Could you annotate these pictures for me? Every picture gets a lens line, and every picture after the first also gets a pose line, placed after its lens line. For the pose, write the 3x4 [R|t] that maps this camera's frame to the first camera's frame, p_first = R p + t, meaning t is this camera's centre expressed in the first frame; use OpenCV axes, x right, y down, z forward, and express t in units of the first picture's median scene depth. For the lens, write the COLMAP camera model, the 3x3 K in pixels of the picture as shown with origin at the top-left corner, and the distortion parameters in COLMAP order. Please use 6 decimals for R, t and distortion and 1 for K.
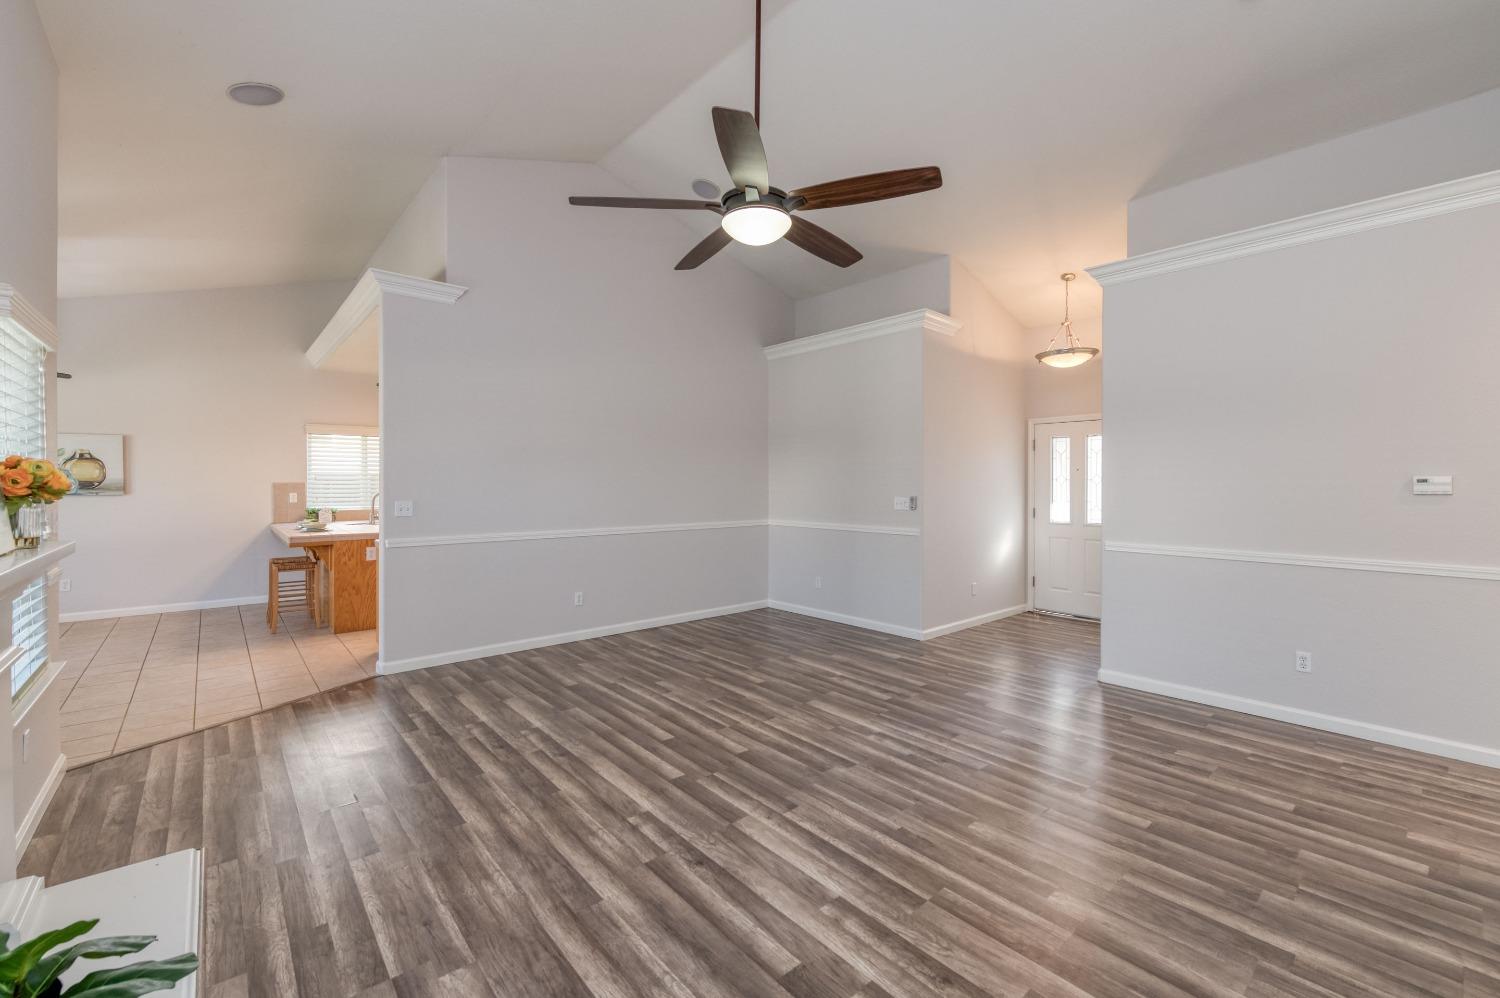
lens RADIAL K [[640.8, 0, 761.1], [0, 640.8, 483.0], [0, 0, 1]] dist [-0.001469, -0.000507]
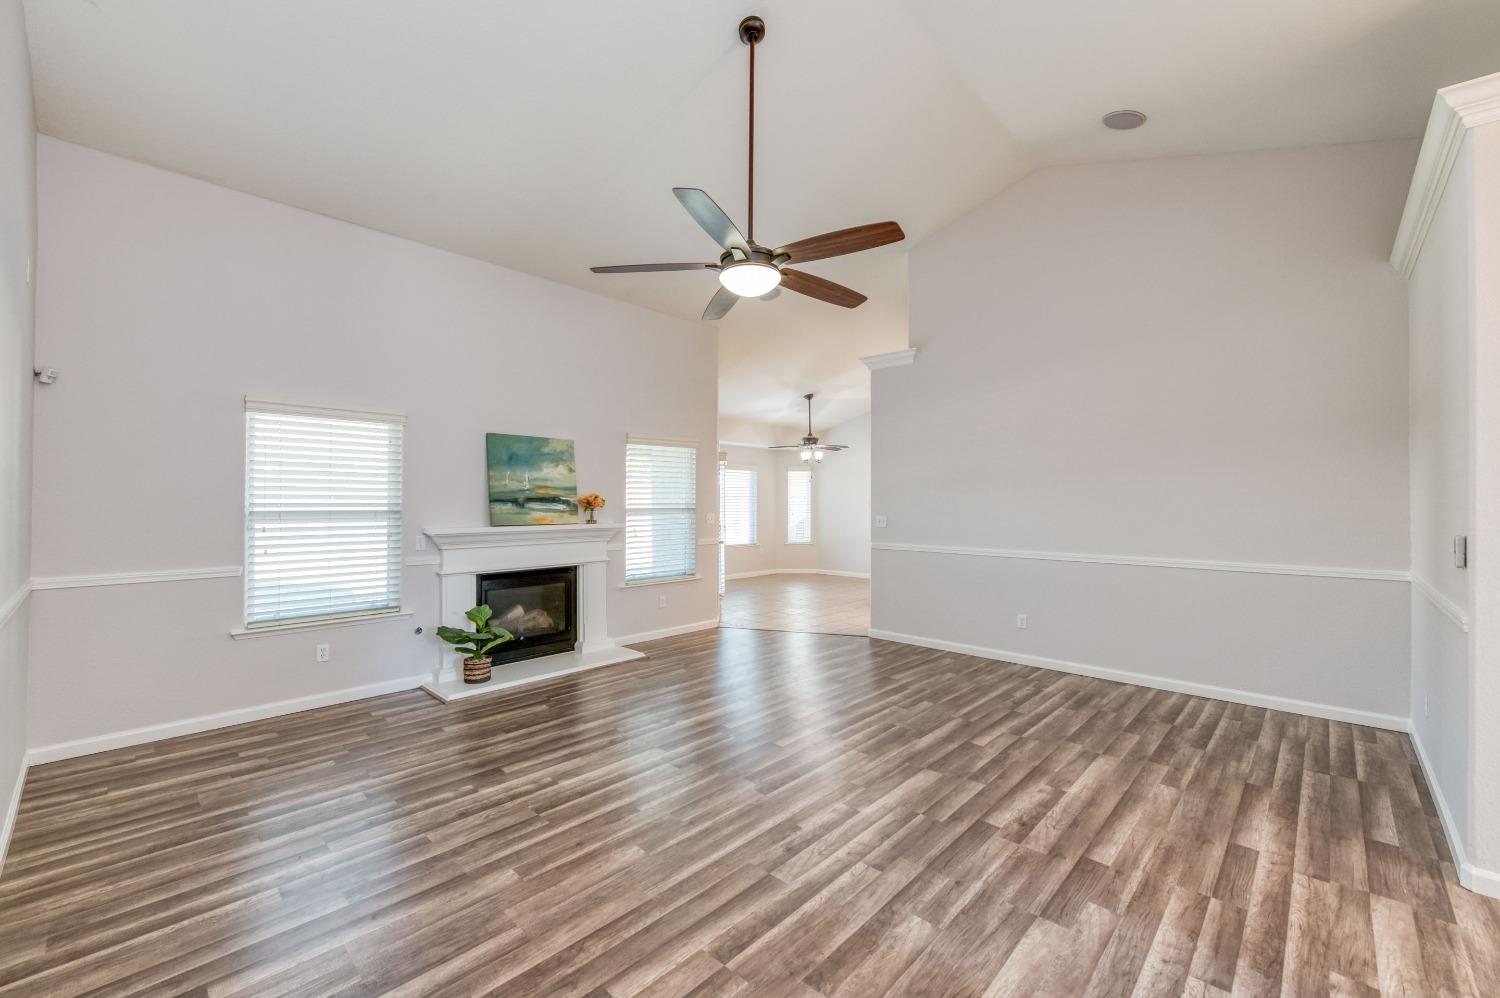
lens RADIAL K [[590.2, 0, 742.8], [0, 590.2, 495.4], [0, 0, 1]] dist [-0.001815, -0.000421]
pose [[0.080933, -0.013350, -0.996630, 0.940935], [-0.000696, 0.999909, -0.013450, 0.001213], [0.996719, 0.001782, 0.080917, 0.814277]]
